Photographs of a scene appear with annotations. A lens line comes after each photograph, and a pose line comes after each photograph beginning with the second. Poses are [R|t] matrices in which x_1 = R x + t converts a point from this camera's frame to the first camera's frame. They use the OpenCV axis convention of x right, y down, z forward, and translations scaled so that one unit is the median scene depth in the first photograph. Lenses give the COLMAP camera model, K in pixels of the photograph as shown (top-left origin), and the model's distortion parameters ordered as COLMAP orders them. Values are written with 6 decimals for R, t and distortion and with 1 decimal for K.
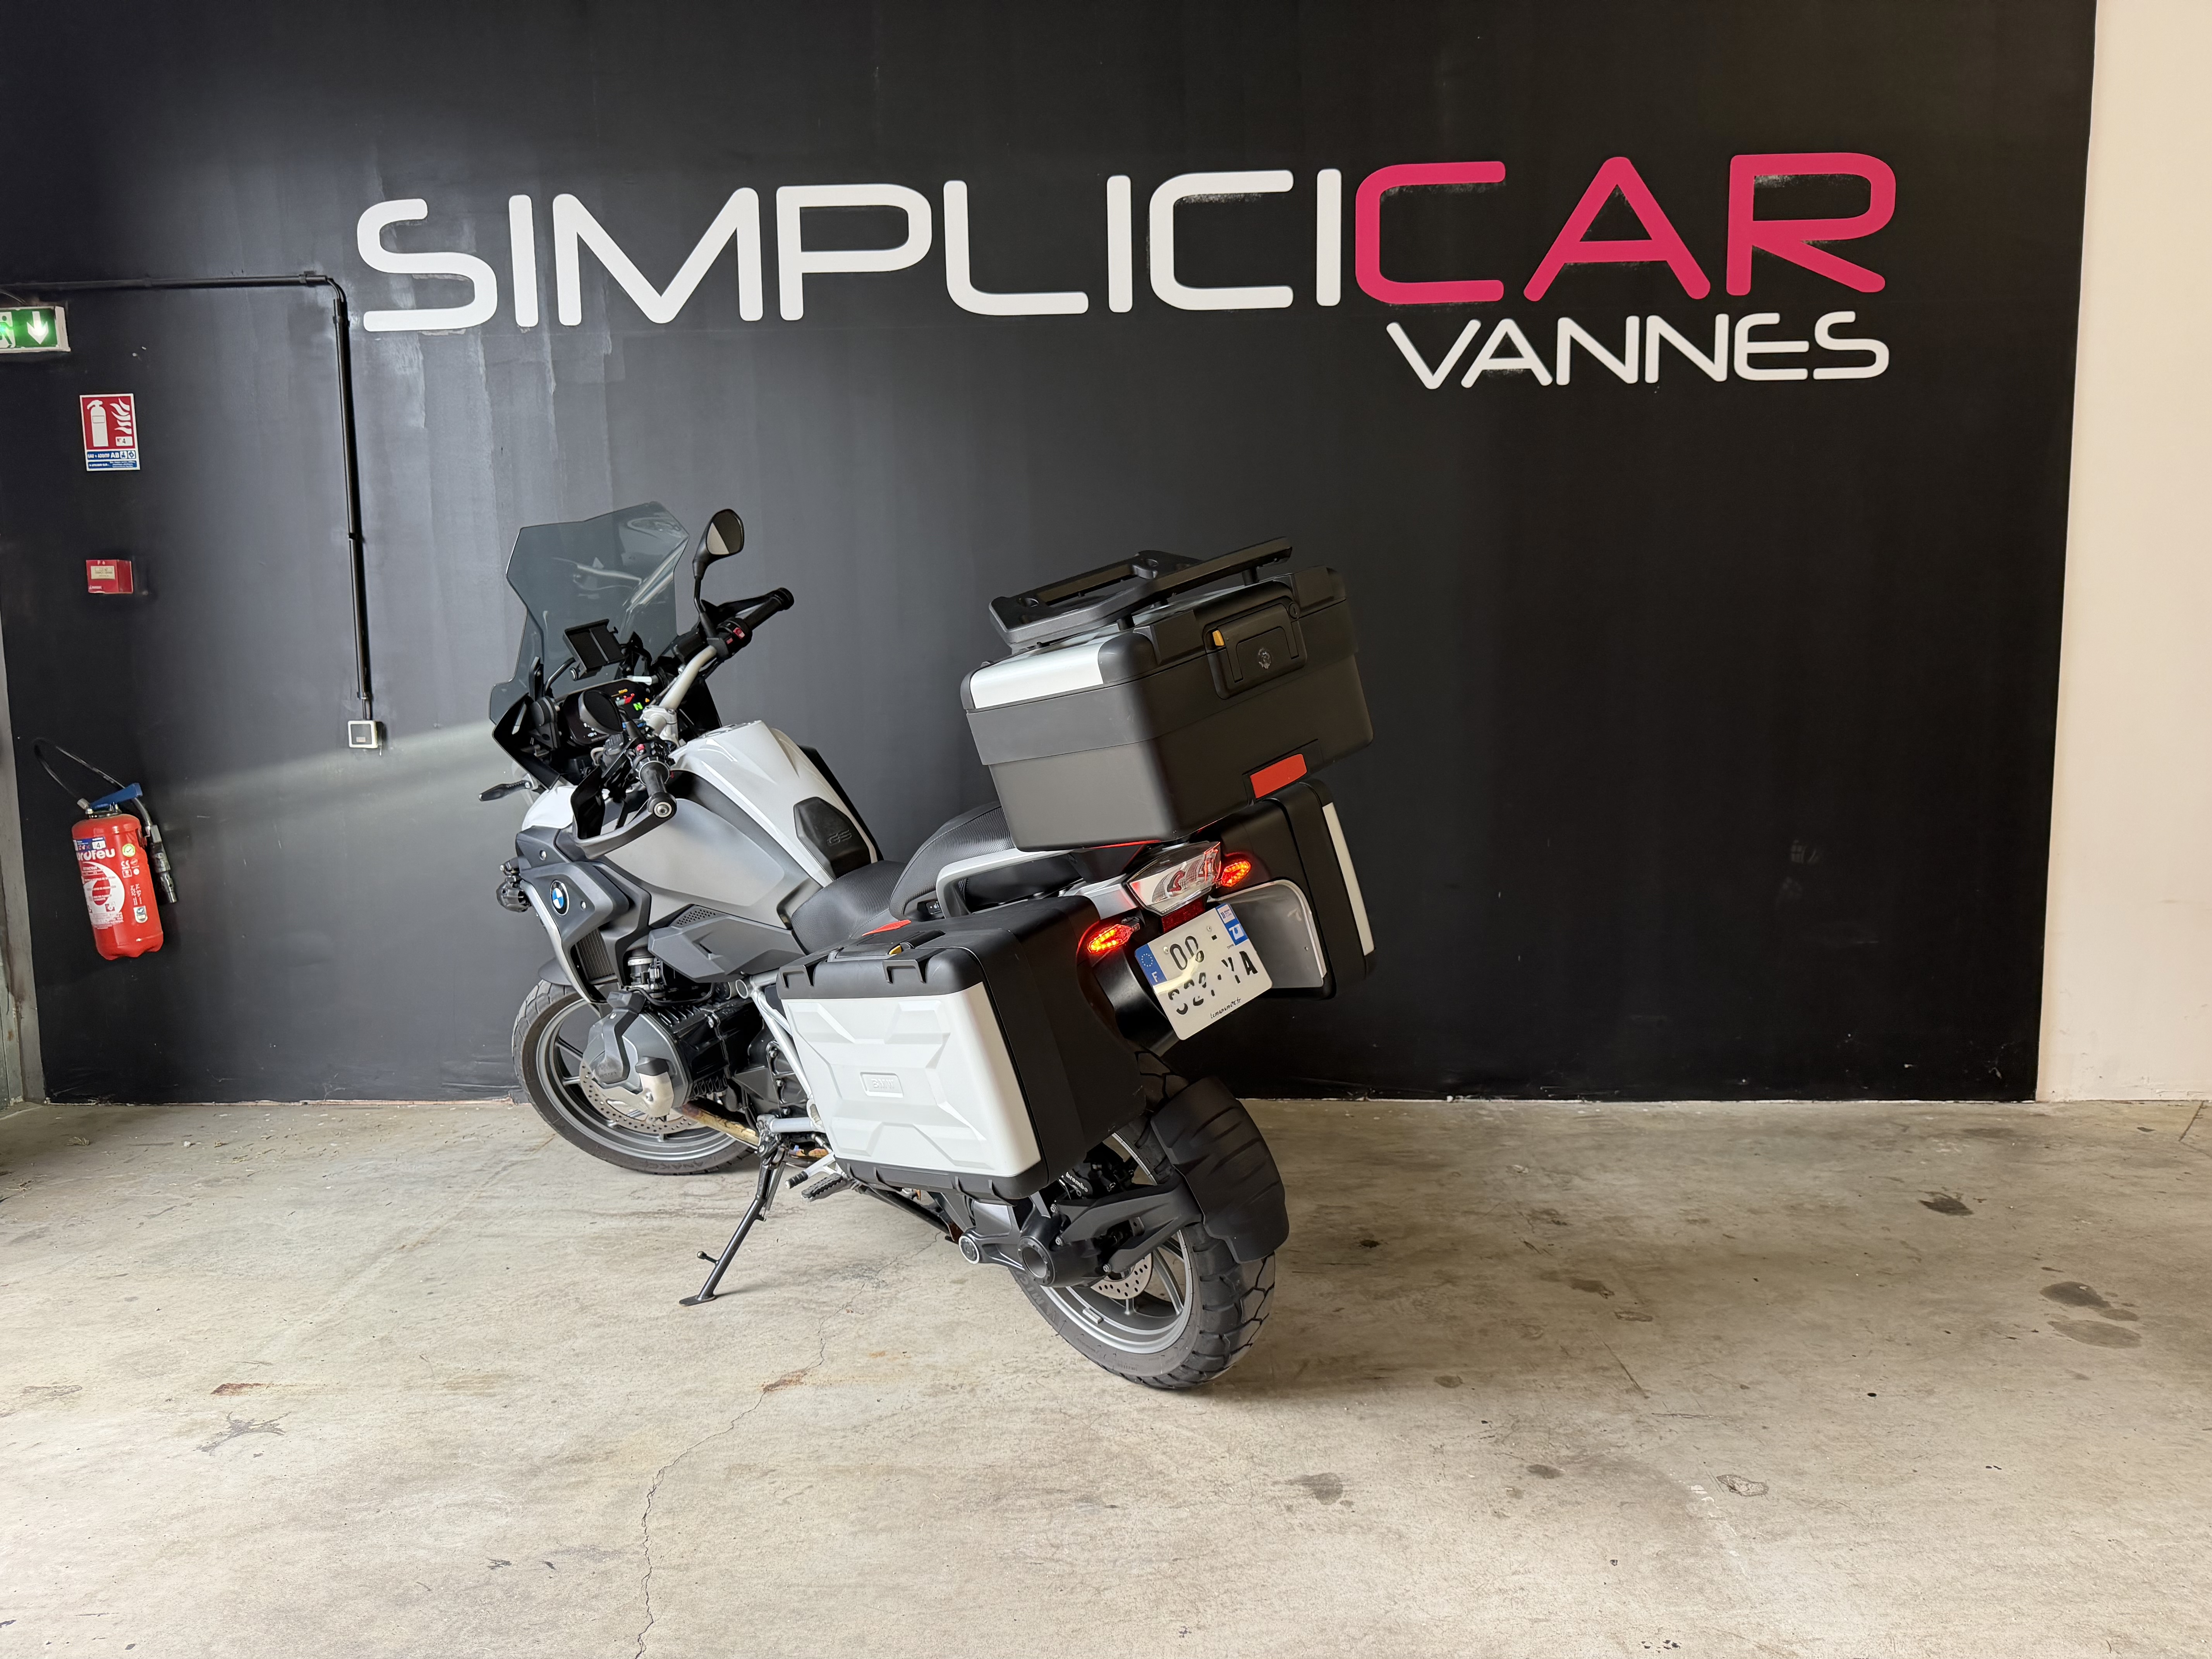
lens RADIAL K [[1572.0, 0, 1113.7], [0, 1572.0, 843.2], [0, 0, 1]] dist [-0.004770, -0.004467]
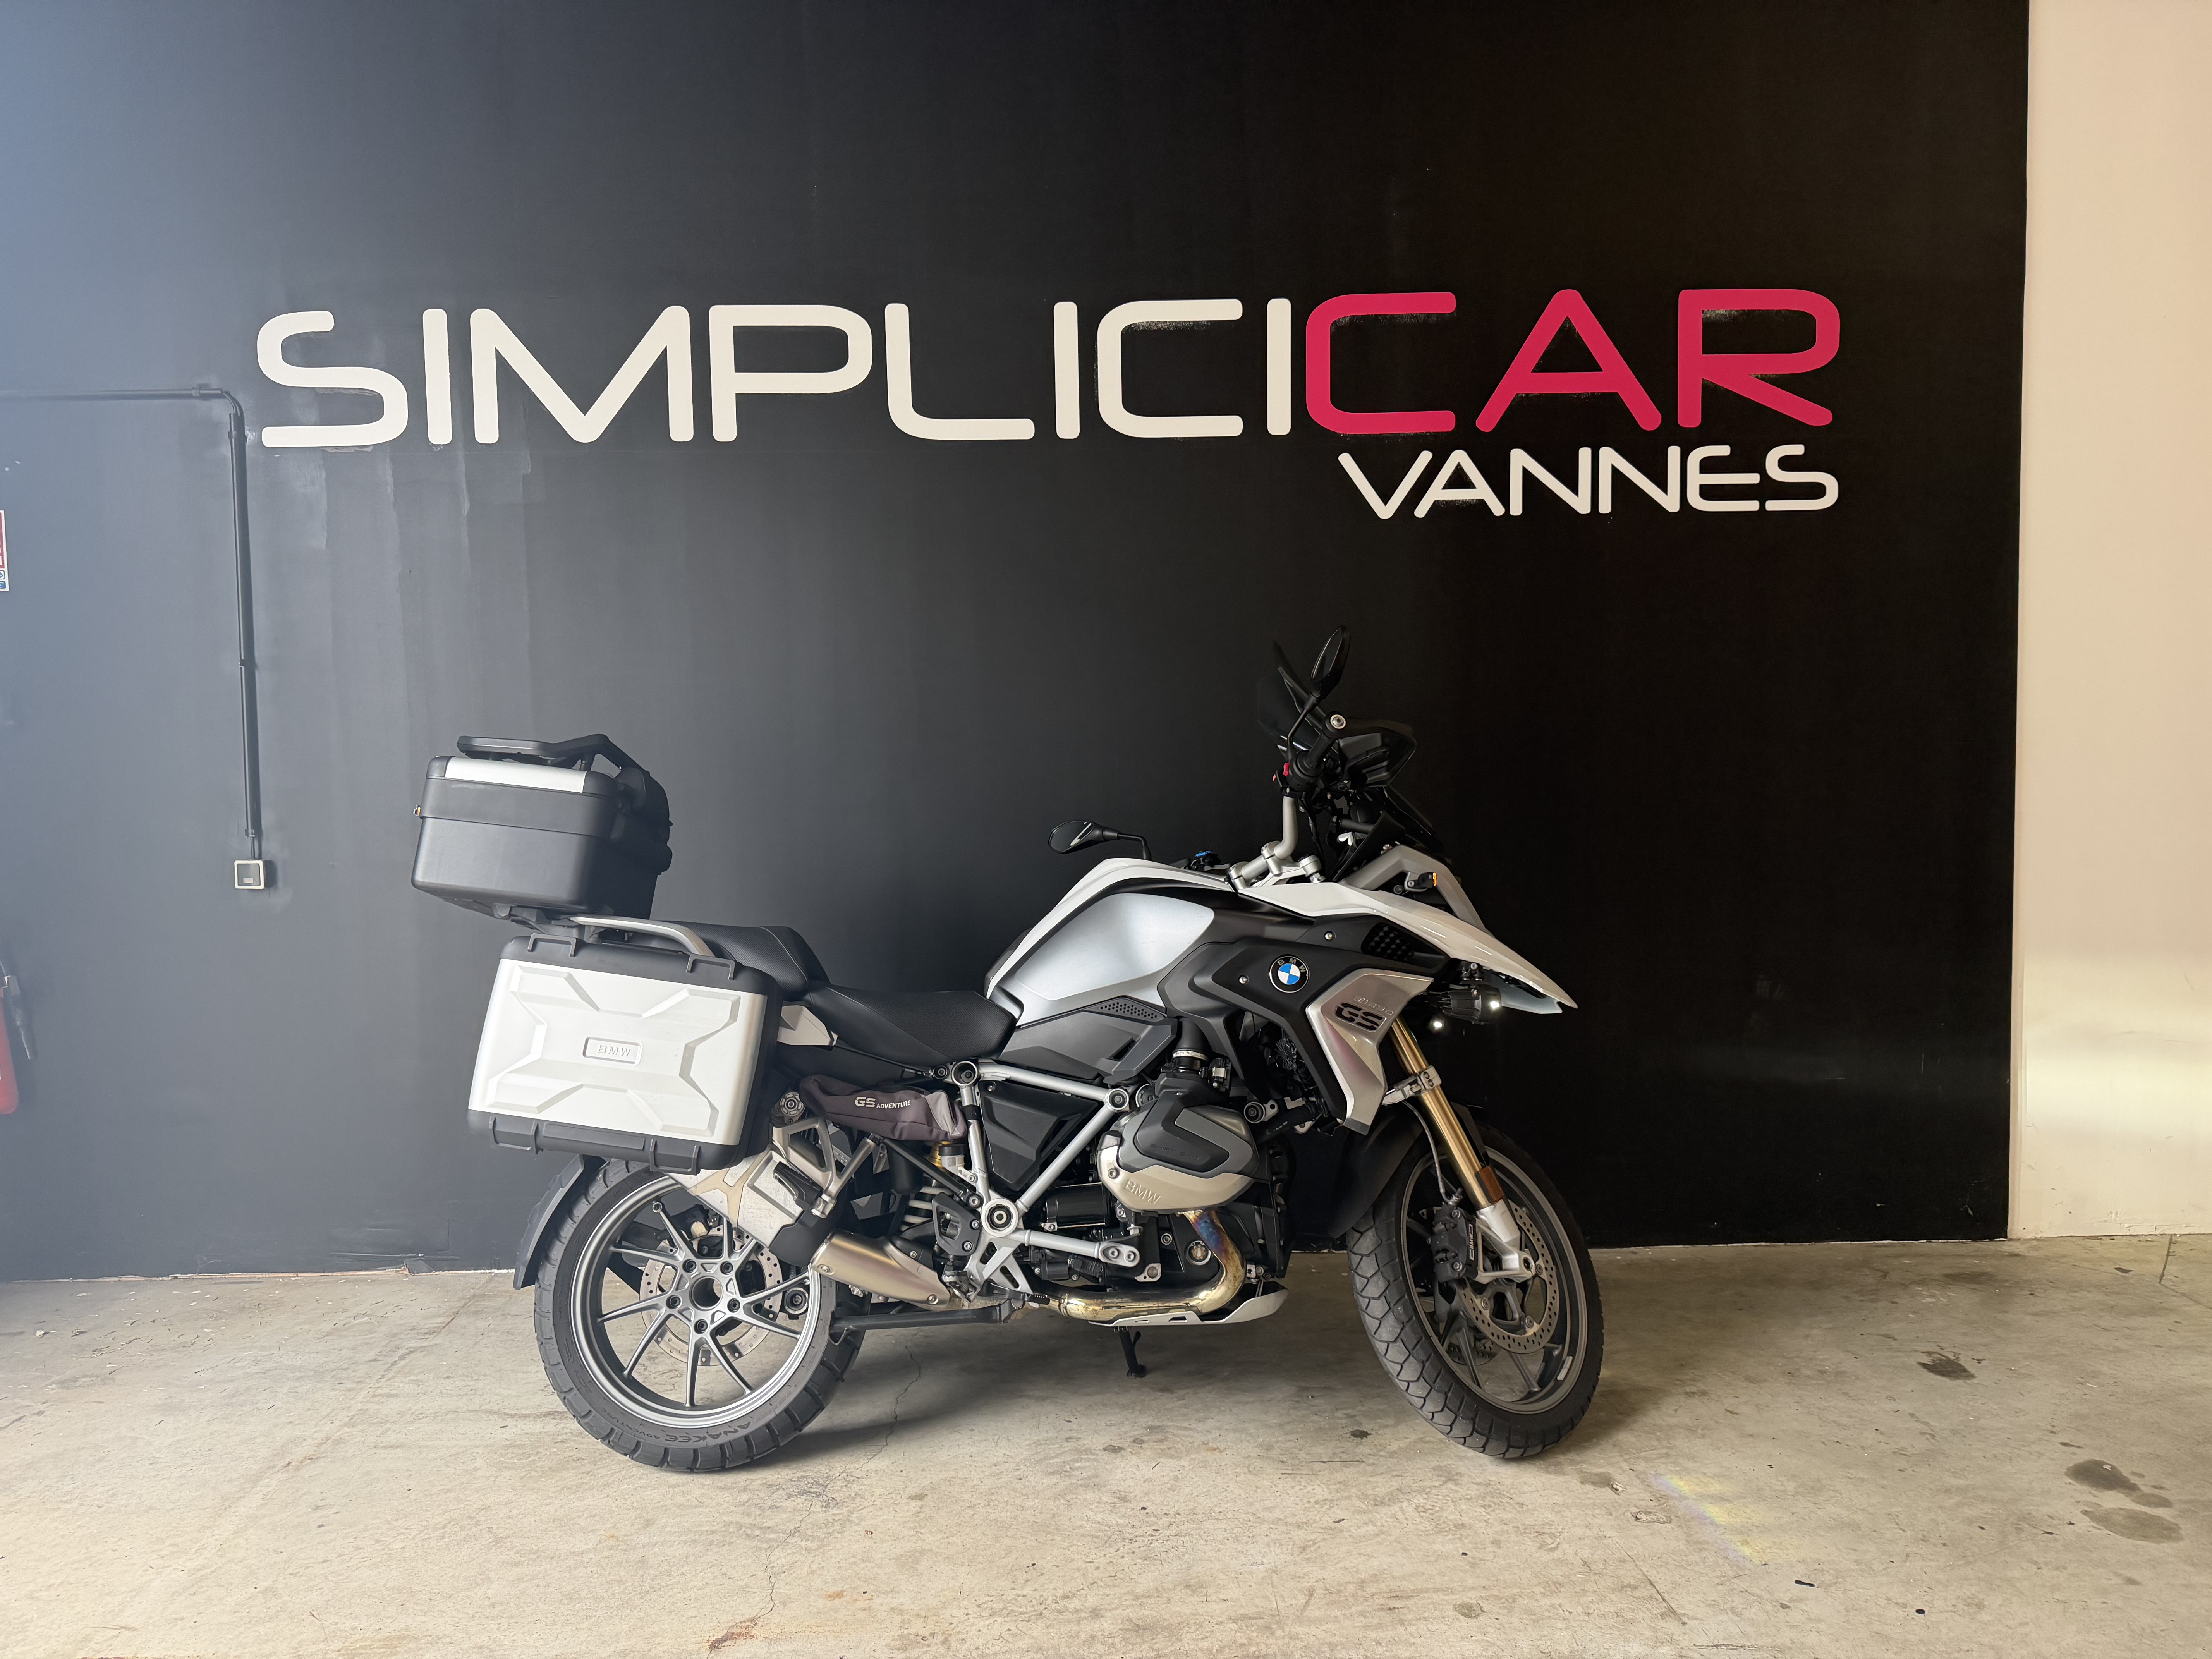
lens RADIAL K [[1565.6, 0, 1106.0], [0, 1565.6, 829.5], [0, 0, 1]] dist [0.002556, -0.011786]
pose [[0.998023, -0.004977, 0.062653, -0.034665], [0.008821, 0.998086, -0.061216, -0.037617], [-0.062228, 0.061648, 0.996156, 0.050726]]
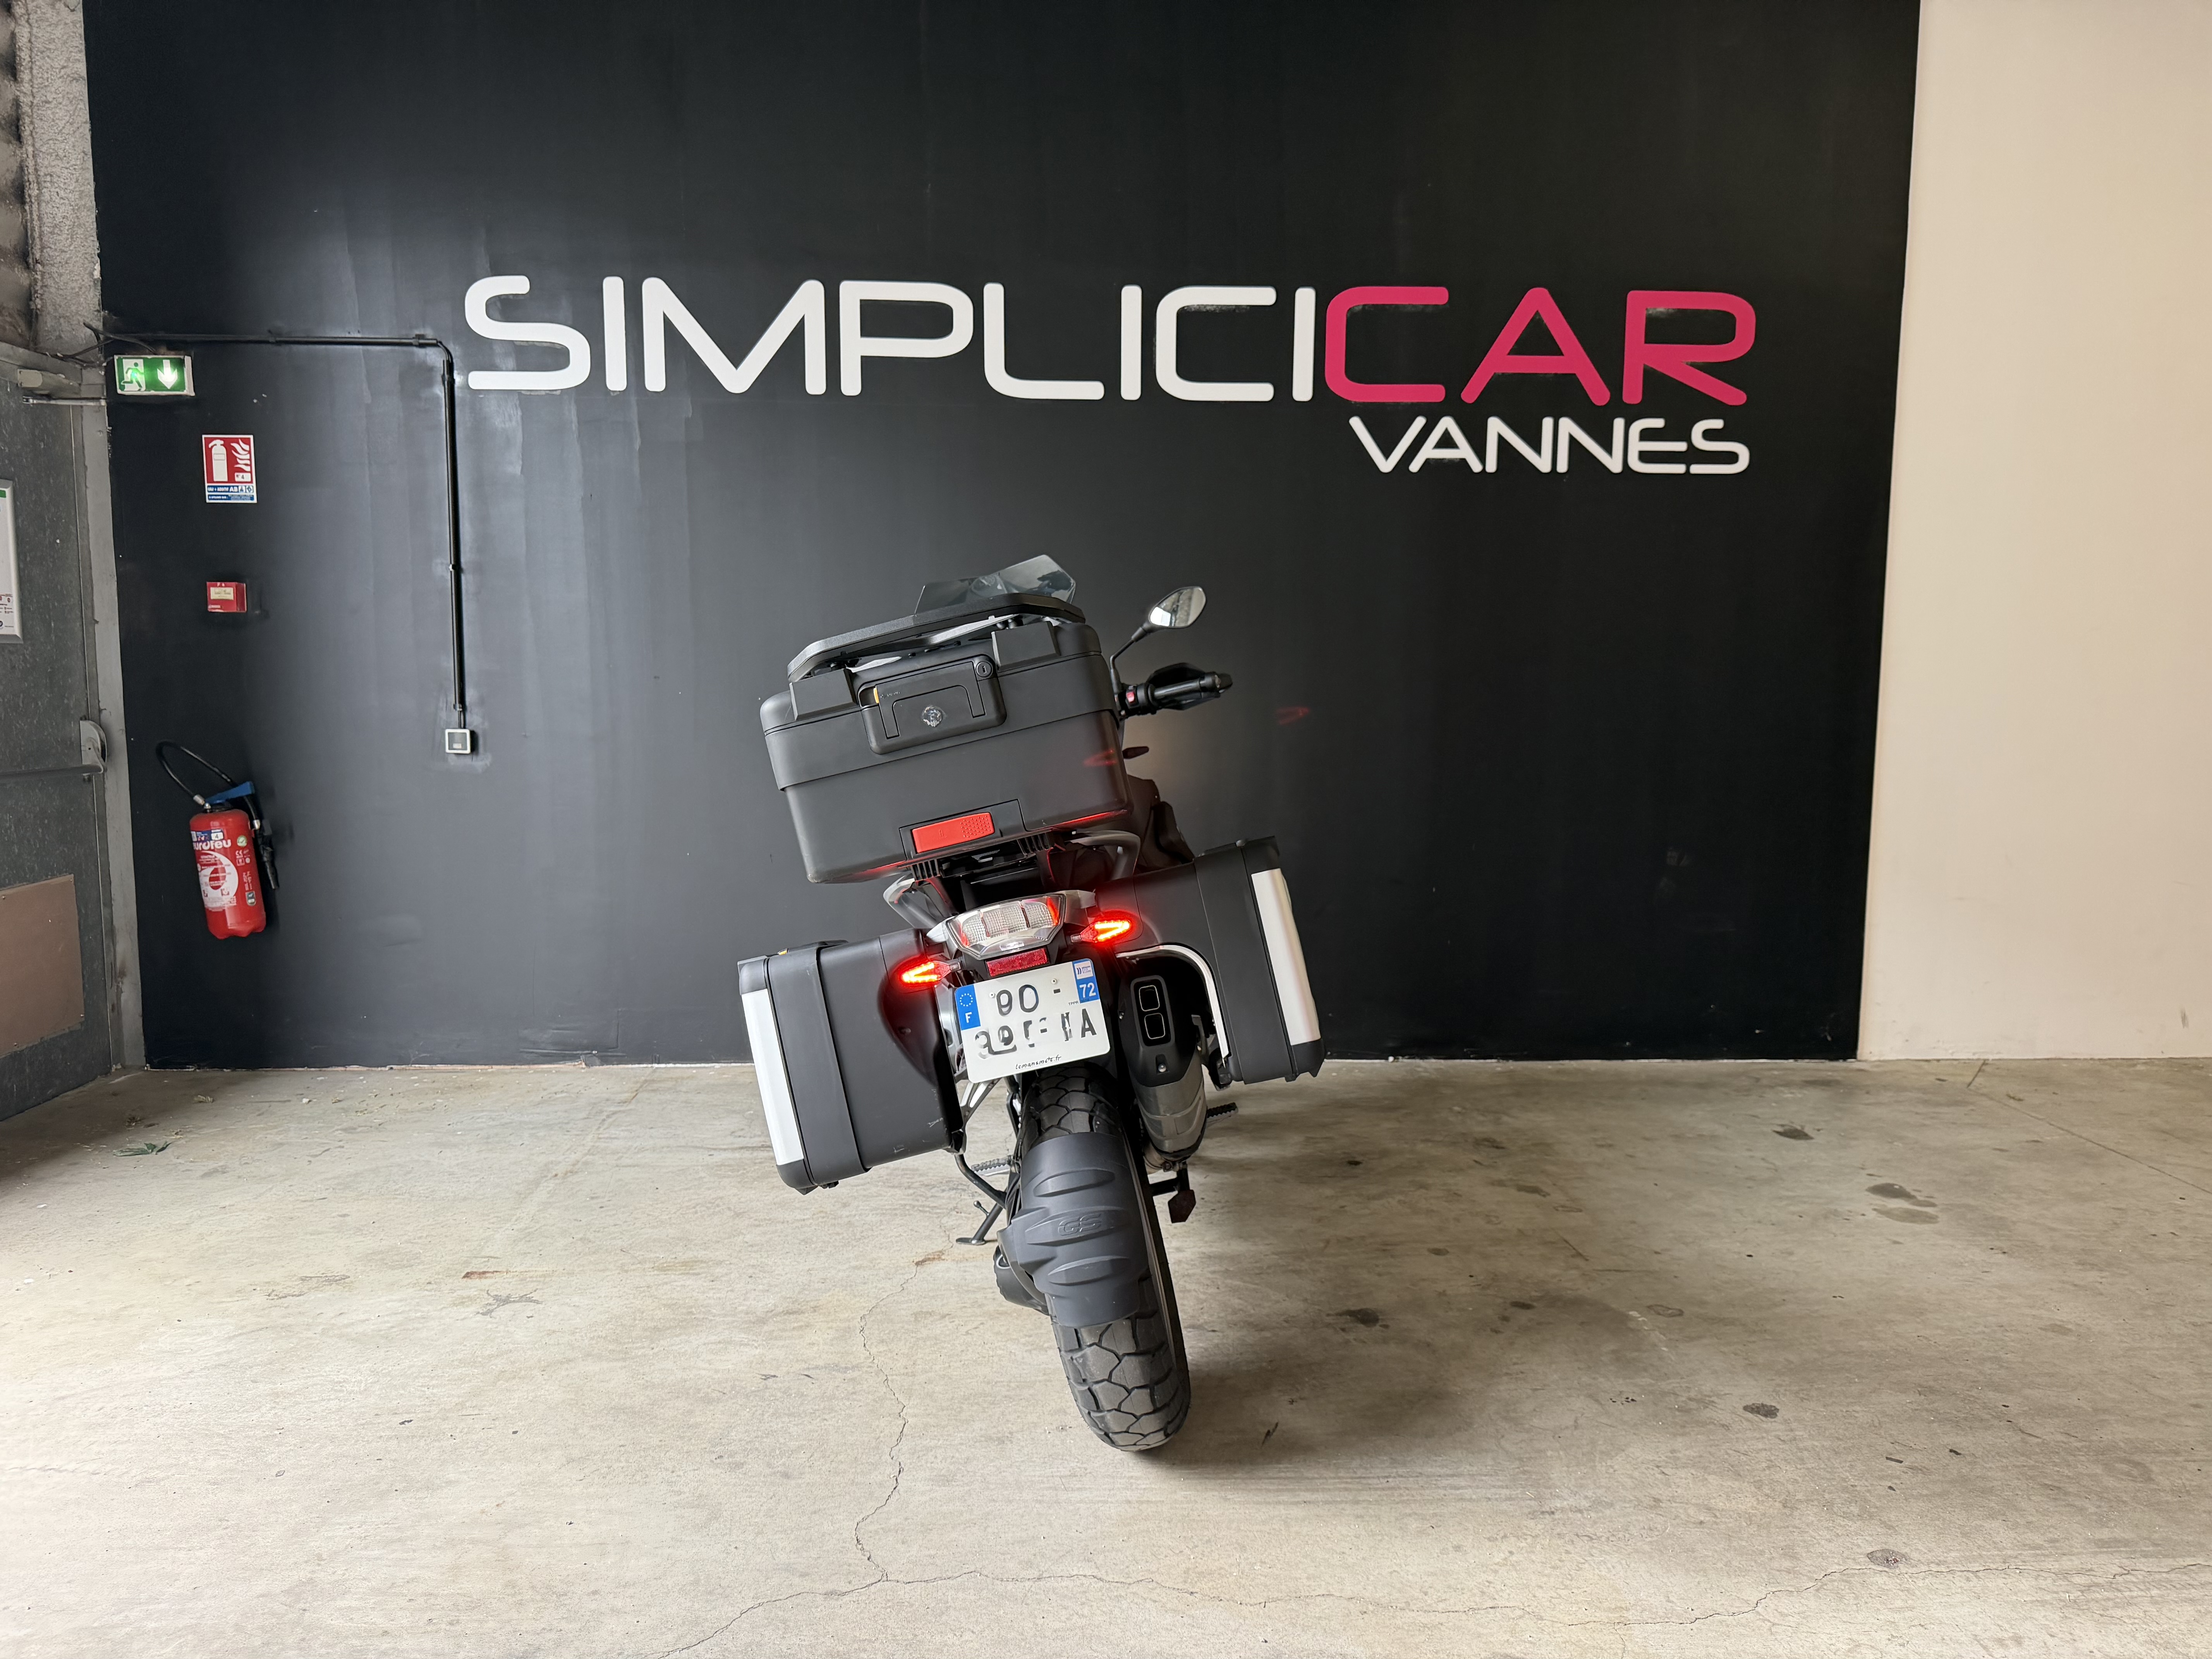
lens RADIAL K [[1566.3, 0, 1104.3], [0, 1566.3, 843.1], [0, 0, 1]] dist [0.010608, -0.022882]
pose [[0.995638, 0.009940, 0.092772, -0.126058], [-0.009465, 0.999940, -0.005554, 0.006655], [-0.092821, 0.004651, 0.995672, -0.186714]]
